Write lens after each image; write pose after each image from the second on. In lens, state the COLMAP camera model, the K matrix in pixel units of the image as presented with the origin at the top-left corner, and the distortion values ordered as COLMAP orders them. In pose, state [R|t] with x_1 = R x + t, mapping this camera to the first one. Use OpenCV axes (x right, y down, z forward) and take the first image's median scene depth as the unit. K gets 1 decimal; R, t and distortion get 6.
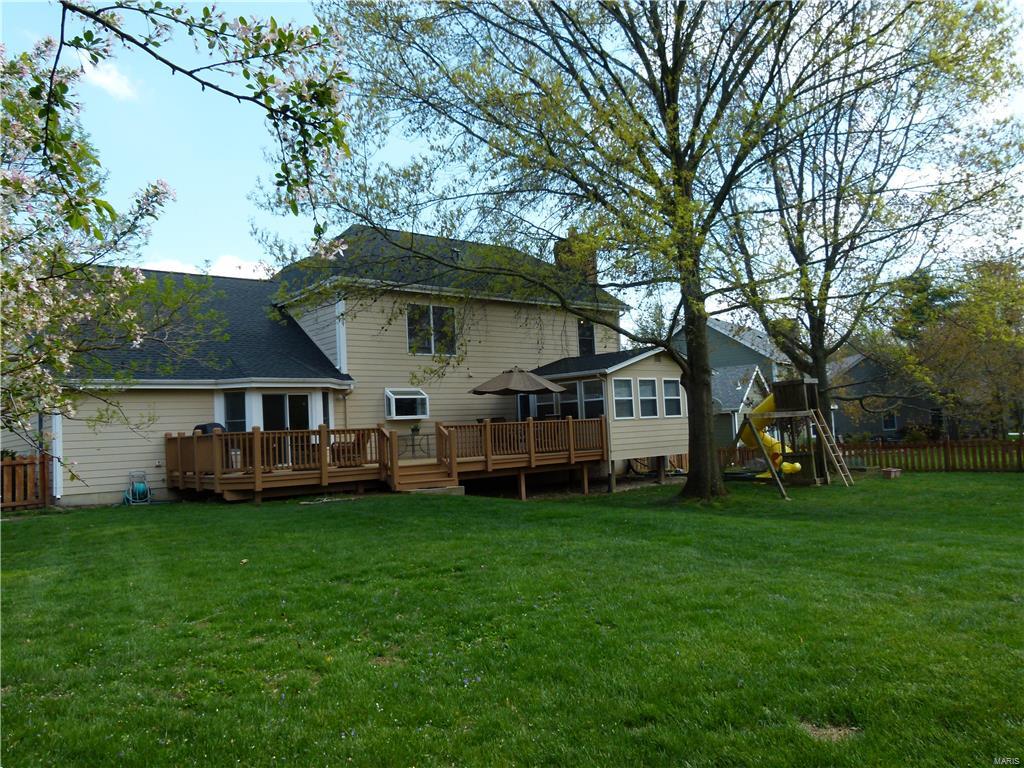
lens RADIAL K [[773.0, 0, 512.0], [0, 773.0, 384.0], [0, 0, 1]] dist [-0.028587, 0.007199]
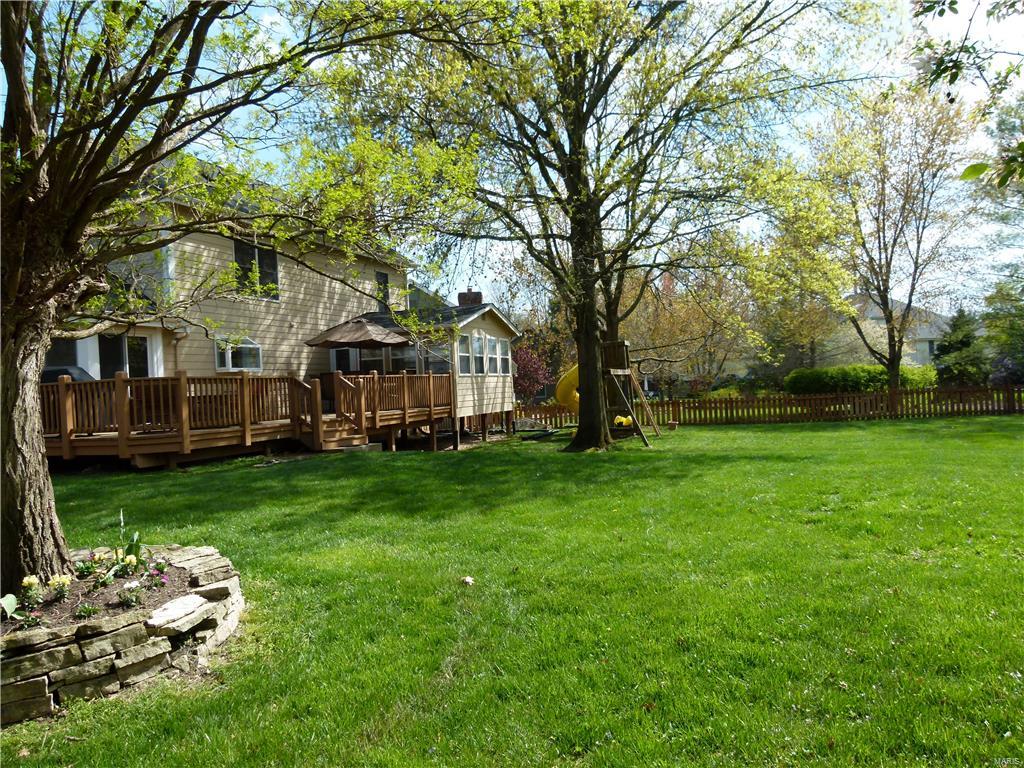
lens RADIAL K [[773.0, 0, 512.0], [0, 773.0, 384.0], [0, 0, 1]] dist [-0.028587, 0.007199]
pose [[0.836761, 0.014273, 0.547383, -0.369707], [-0.033245, 0.999140, 0.024768, 0.030514], [-0.546559, -0.038923, 0.836516, 0.140095]]
